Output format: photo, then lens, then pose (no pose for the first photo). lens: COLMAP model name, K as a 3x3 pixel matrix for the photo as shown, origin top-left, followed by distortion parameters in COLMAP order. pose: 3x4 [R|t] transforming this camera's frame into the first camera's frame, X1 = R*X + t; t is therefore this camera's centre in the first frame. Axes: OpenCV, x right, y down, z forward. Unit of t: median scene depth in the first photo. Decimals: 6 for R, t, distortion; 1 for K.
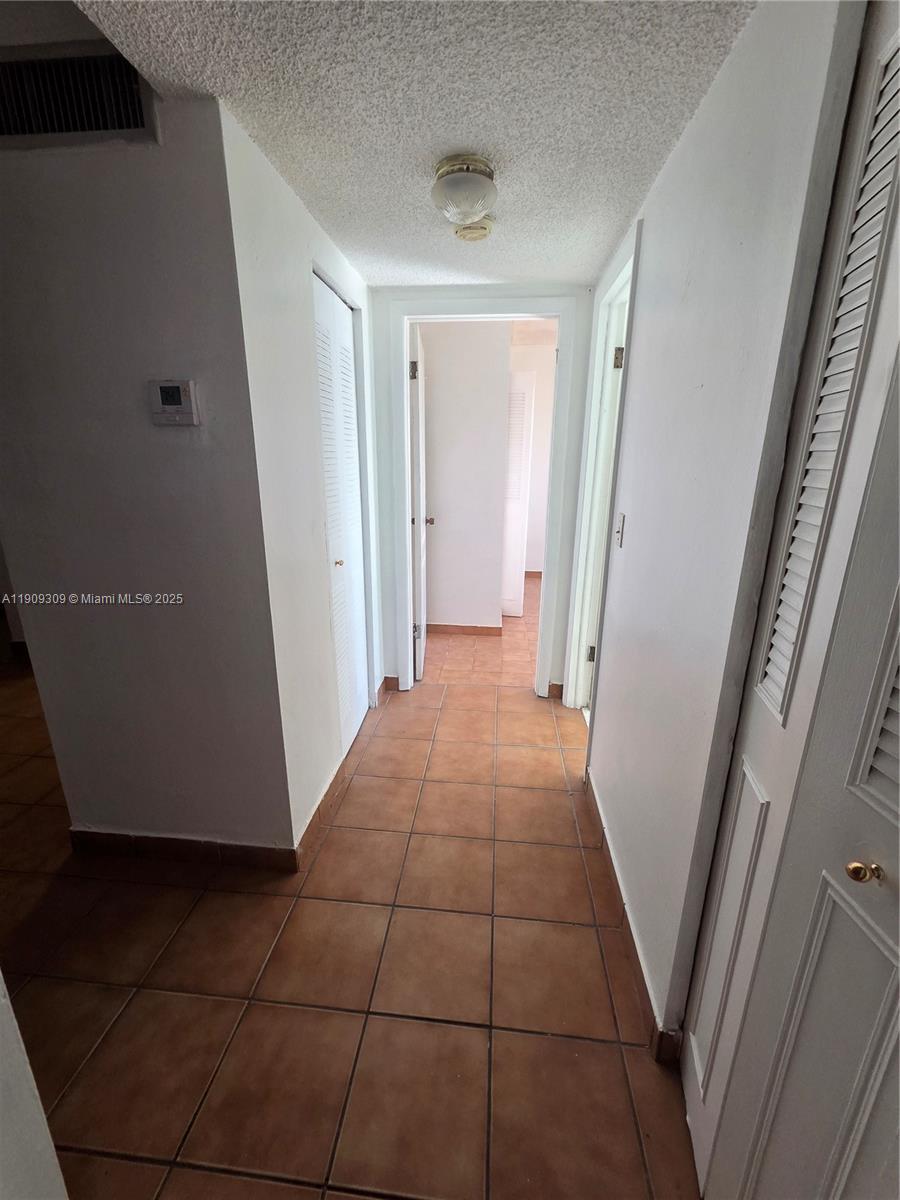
lens RADIAL K [[492.2, 0, 450.2], [0, 492.2, 600.5], [0, 0, 1]] dist [-0.003675, -0.000784]
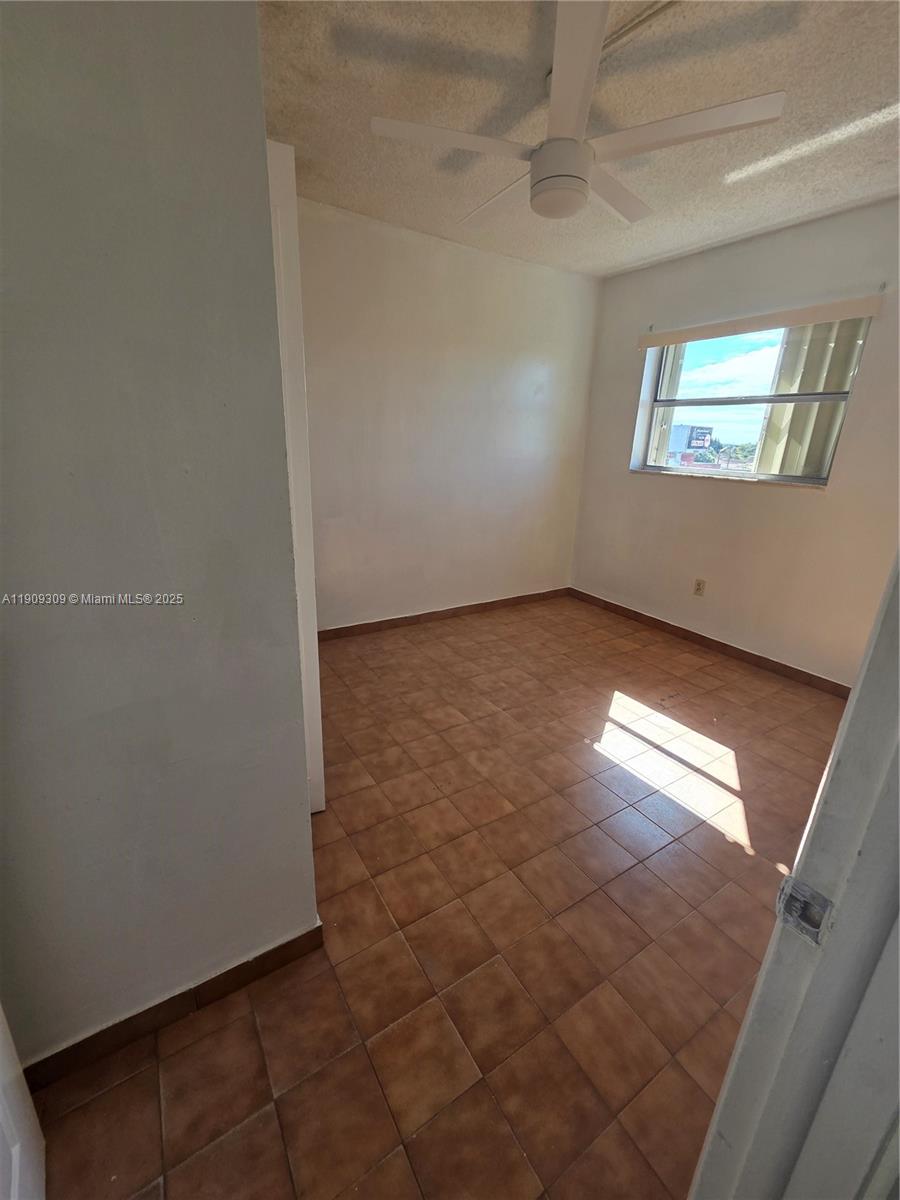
lens RADIAL K [[492.2, 0, 449.5], [0, 492.2, 598.4], [0, 0, 1]] dist [-0.003675, -0.000784]
pose [[0.786656, -0.166776, 0.594440, 0.010148], [0.137107, 0.985972, 0.095184, -0.192655], [-0.601975, 0.006625, 0.798487, 0.694348]]
